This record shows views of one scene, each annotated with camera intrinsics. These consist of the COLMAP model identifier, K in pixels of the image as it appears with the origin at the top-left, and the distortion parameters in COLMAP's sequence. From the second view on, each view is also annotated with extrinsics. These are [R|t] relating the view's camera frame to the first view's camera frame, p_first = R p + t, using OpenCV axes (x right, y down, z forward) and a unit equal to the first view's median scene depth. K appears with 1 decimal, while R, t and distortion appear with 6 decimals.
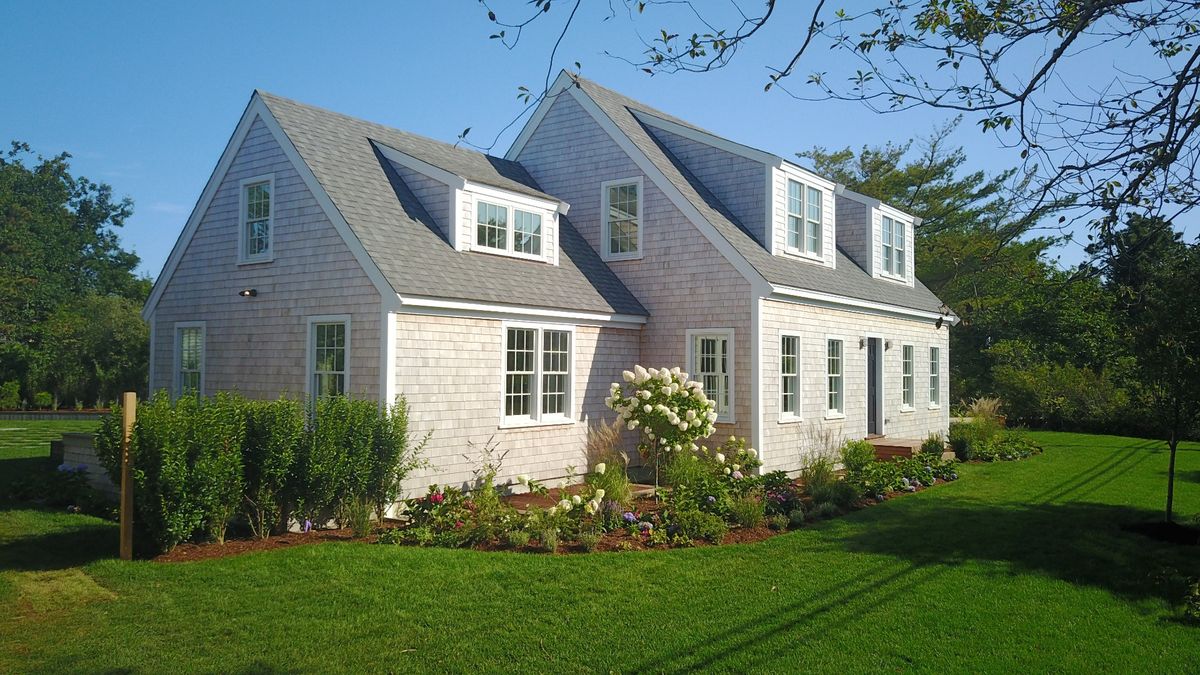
lens RADIAL K [[928.8, 0, 600.0], [0, 928.8, 337.5], [0, 0, 1]] dist [-0.006308, -0.010686]
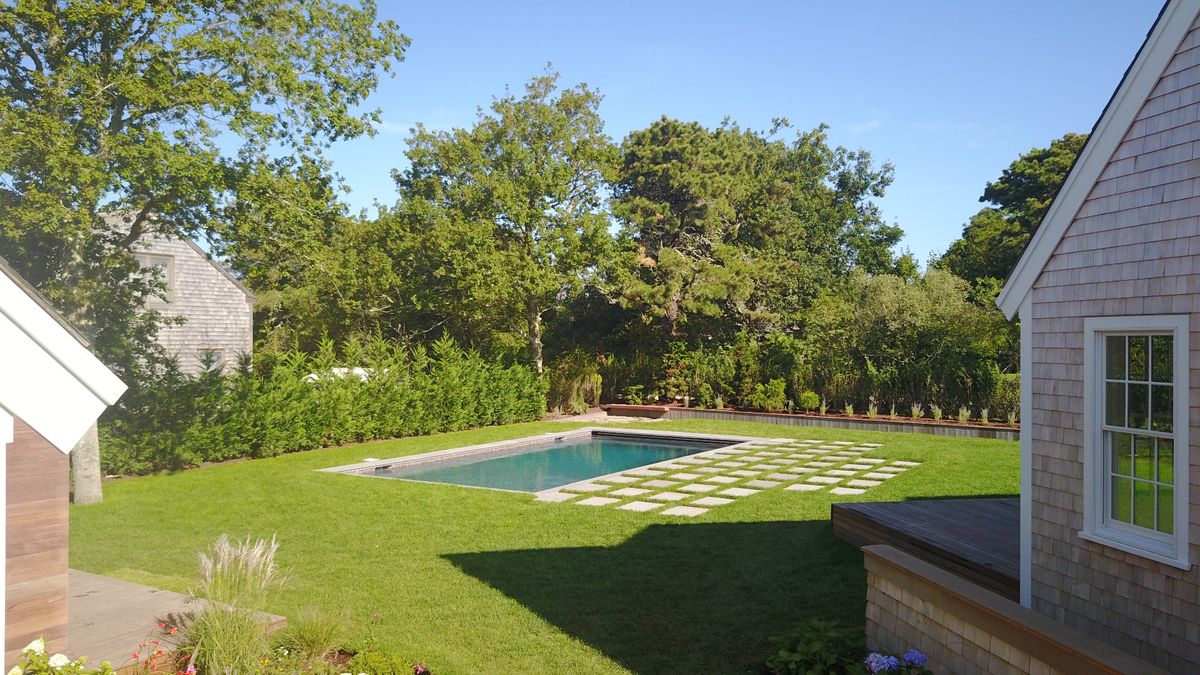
lens RADIAL K [[928.8, 0, 600.0], [0, 928.8, 337.5], [0, 0, 1]] dist [-0.006308, -0.010686]
pose [[0.727244, -0.007540, -0.686338, -0.126317], [0.025324, 0.999554, 0.015853, -0.007933], [0.685912, -0.028909, 0.727110, 0.201235]]
